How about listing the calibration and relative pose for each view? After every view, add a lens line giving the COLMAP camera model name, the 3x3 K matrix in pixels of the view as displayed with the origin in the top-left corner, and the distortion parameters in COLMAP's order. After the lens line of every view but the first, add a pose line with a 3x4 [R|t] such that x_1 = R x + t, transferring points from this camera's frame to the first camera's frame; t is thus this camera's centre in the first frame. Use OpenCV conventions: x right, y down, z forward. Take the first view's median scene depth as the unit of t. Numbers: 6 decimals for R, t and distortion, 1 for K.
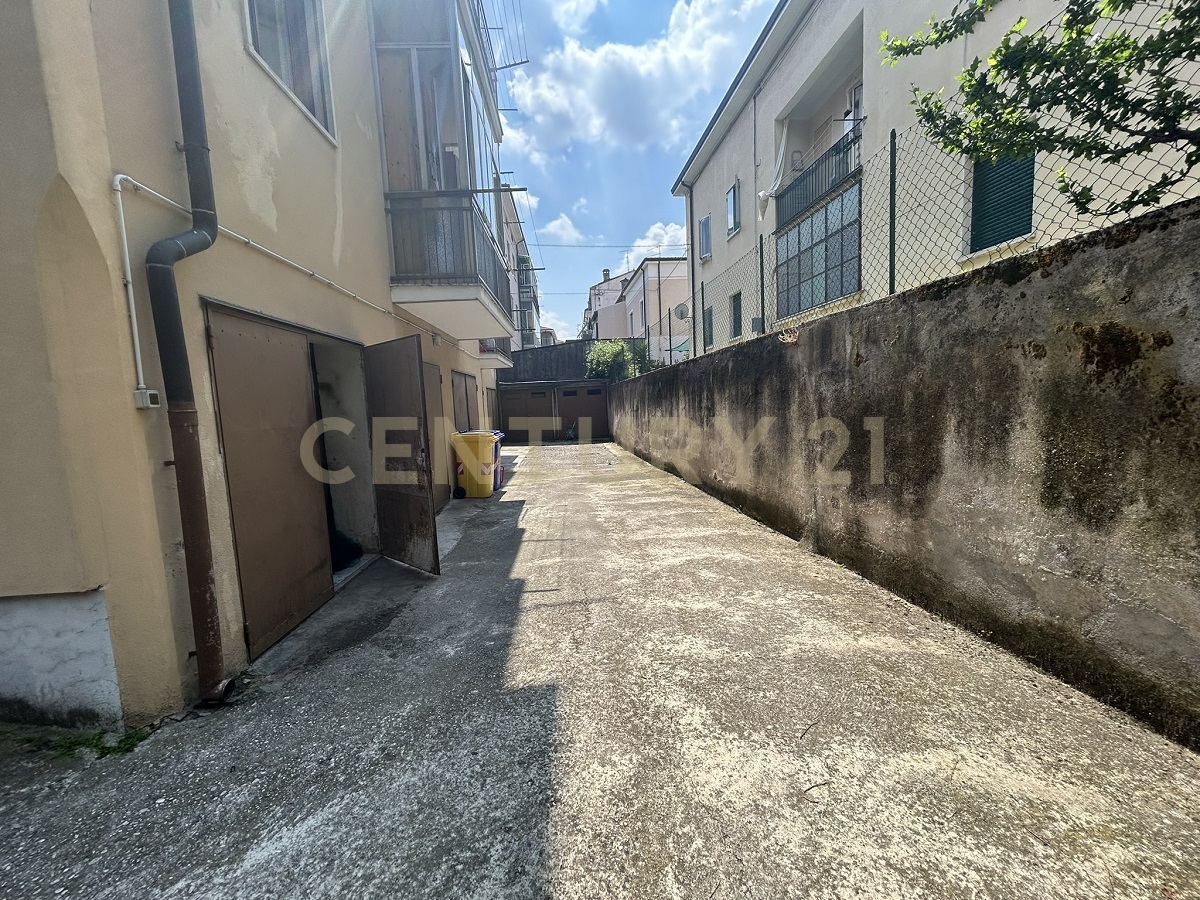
lens RADIAL K [[483.2, 0, 600.0], [0, 483.2, 451.8], [0, 0, 1]] dist [-0.000486, 0.000002]
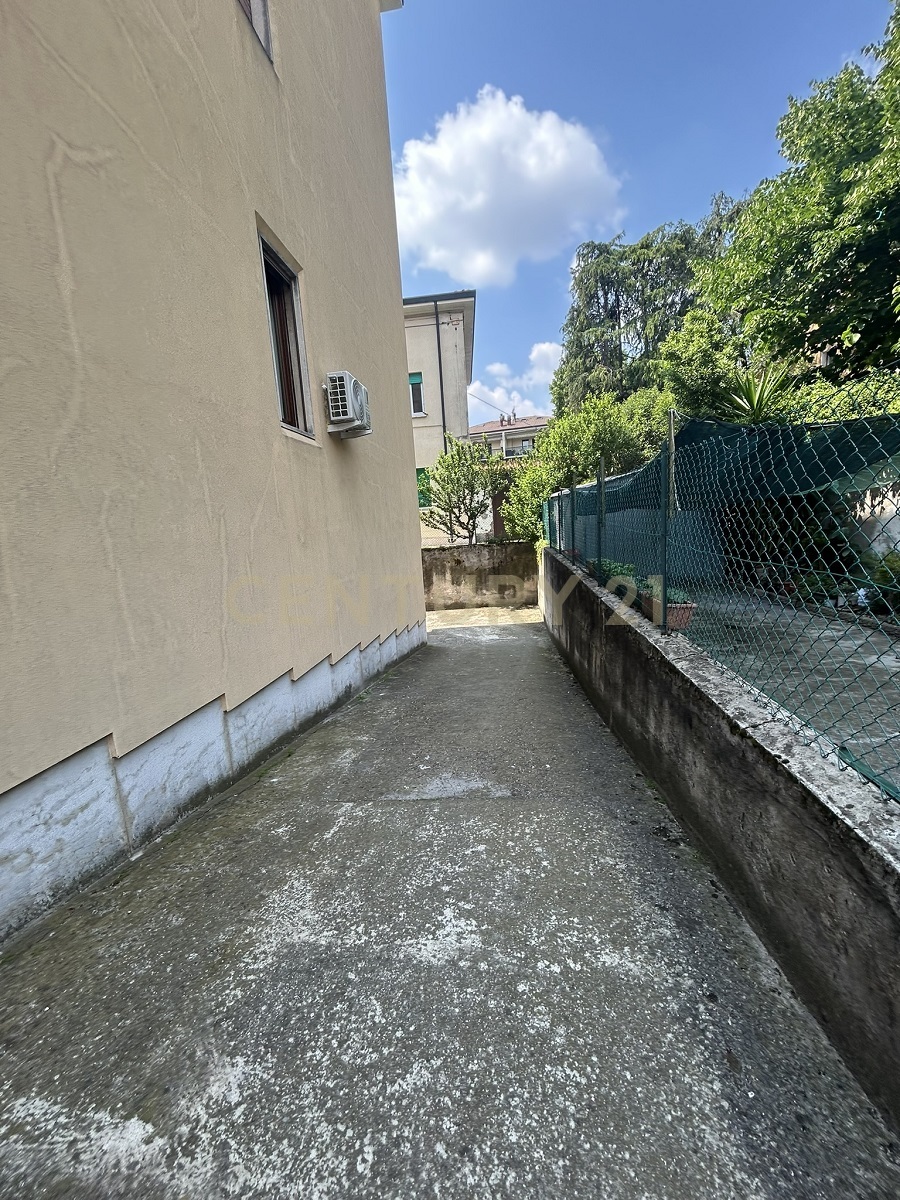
lens RADIAL K [[483.2, 0, 452.4], [0, 483.2, 598.9], [0, 0, 1]] dist [-0.000486, 0.000002]
pose [[0.189619, -0.120069, 0.974489, -4.387305], [0.163005, 0.982571, 0.089347, -0.227781], [-0.968232, 0.141905, 0.205886, -0.274727]]
